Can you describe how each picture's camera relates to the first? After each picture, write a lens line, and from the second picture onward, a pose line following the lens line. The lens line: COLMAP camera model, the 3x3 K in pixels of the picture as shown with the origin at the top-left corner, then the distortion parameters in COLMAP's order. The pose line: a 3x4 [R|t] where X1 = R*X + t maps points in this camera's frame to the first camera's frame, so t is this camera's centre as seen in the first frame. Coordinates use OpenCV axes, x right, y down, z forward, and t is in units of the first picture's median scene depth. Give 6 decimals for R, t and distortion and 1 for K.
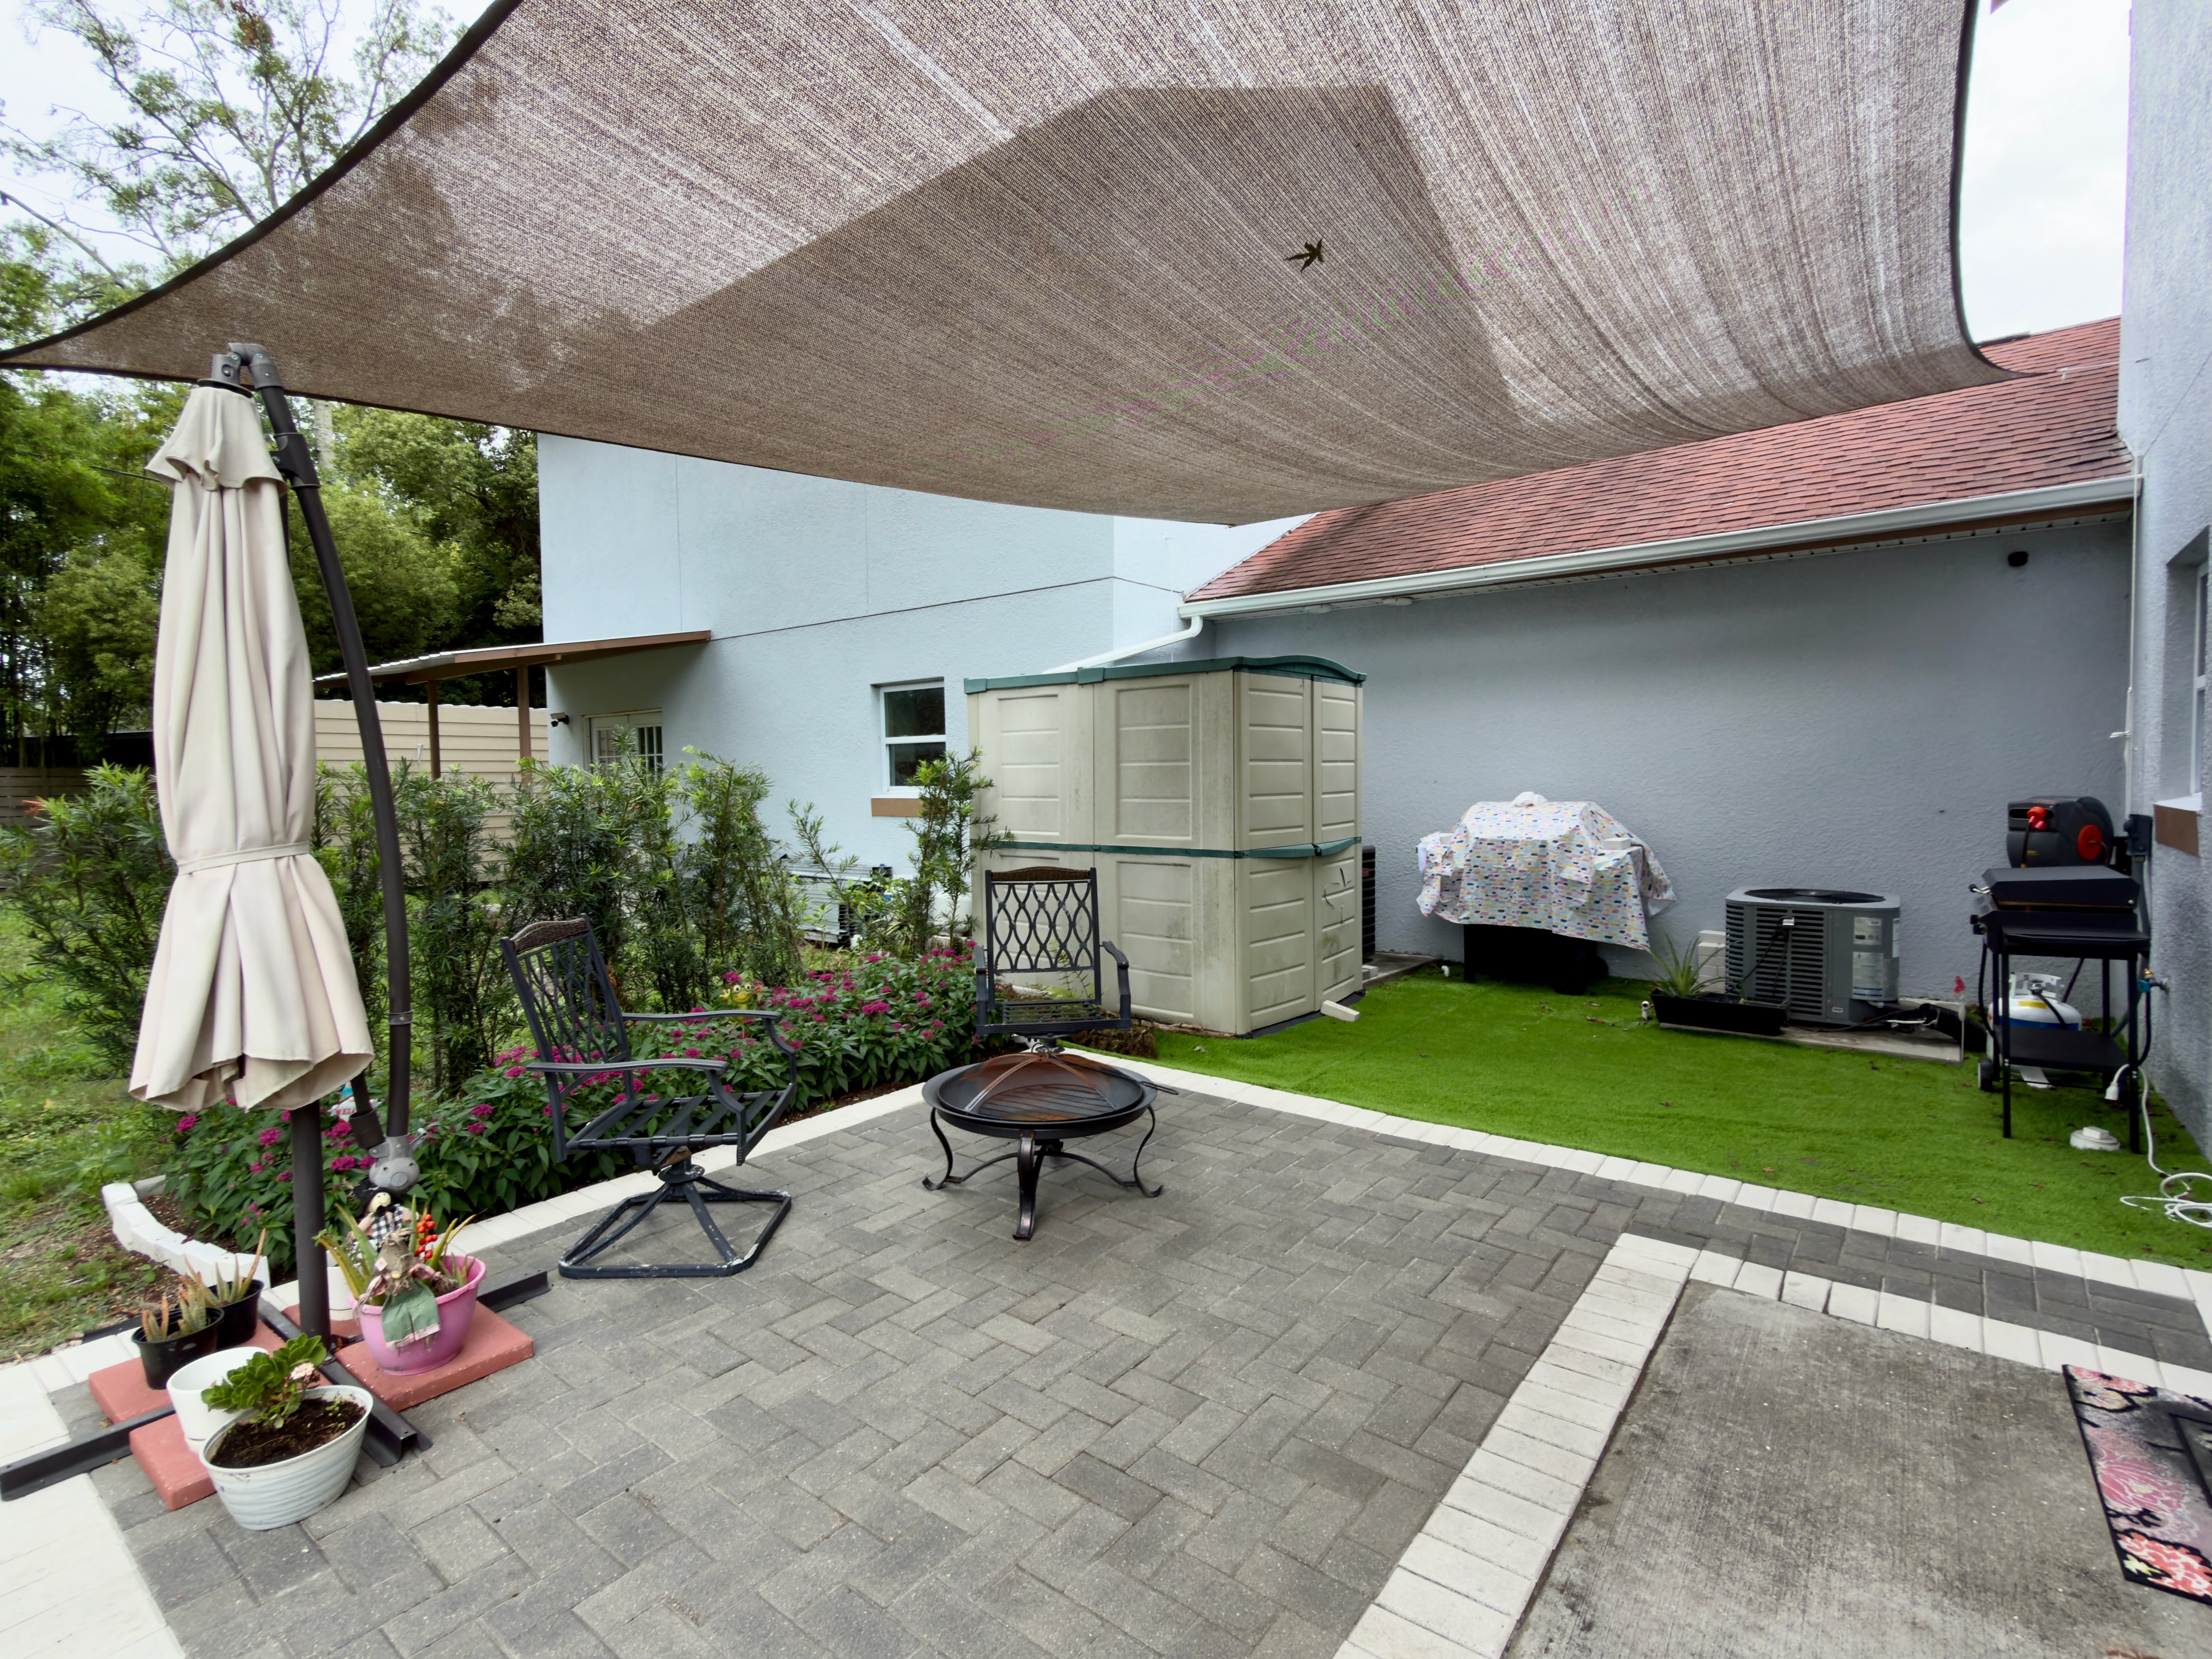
lens RADIAL K [[1072.5, 0, 1108.8], [0, 1072.5, 832.6], [0, 0, 1]] dist [-0.000451, 0.001553]
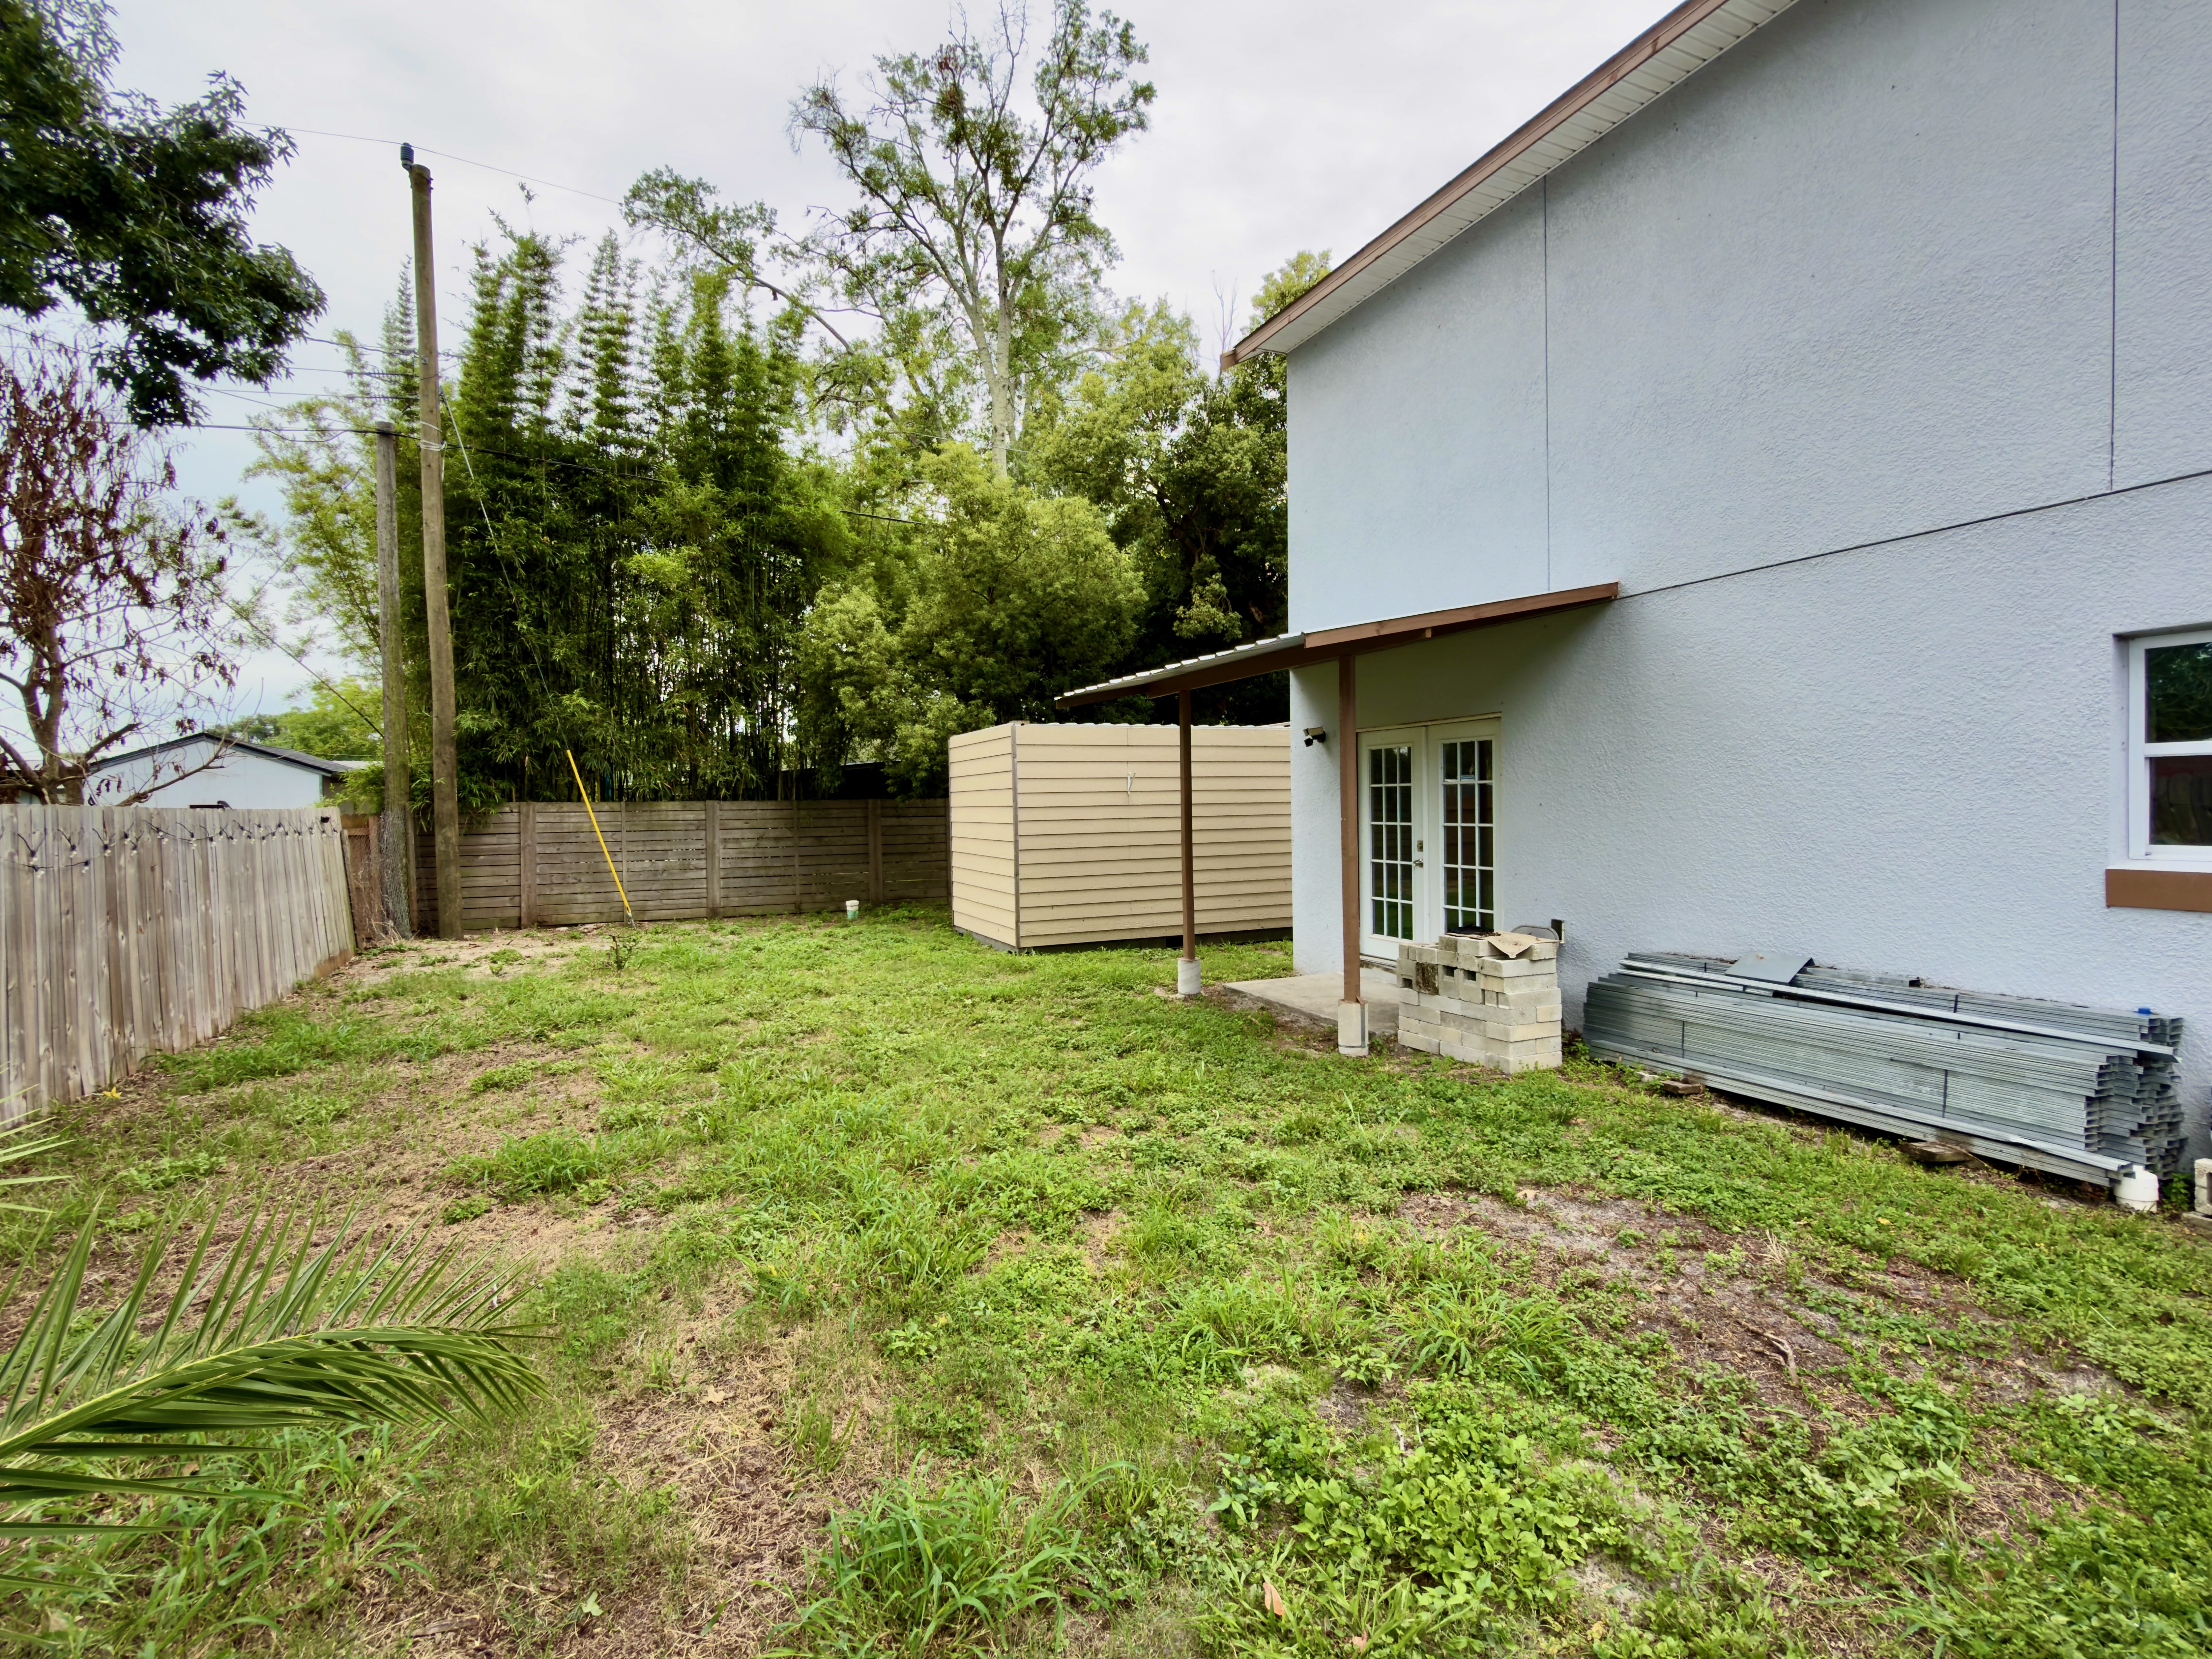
lens RADIAL K [[1072.5, 0, 1102.8], [0, 1072.5, 833.6], [0, 0, 1]] dist [-0.000451, 0.001553]
pose [[0.883507, 0.006984, -0.468366, -0.214008], [-0.012828, 0.999875, -0.009289, -0.020745], [0.468242, 0.014215, 0.883486, 0.194360]]
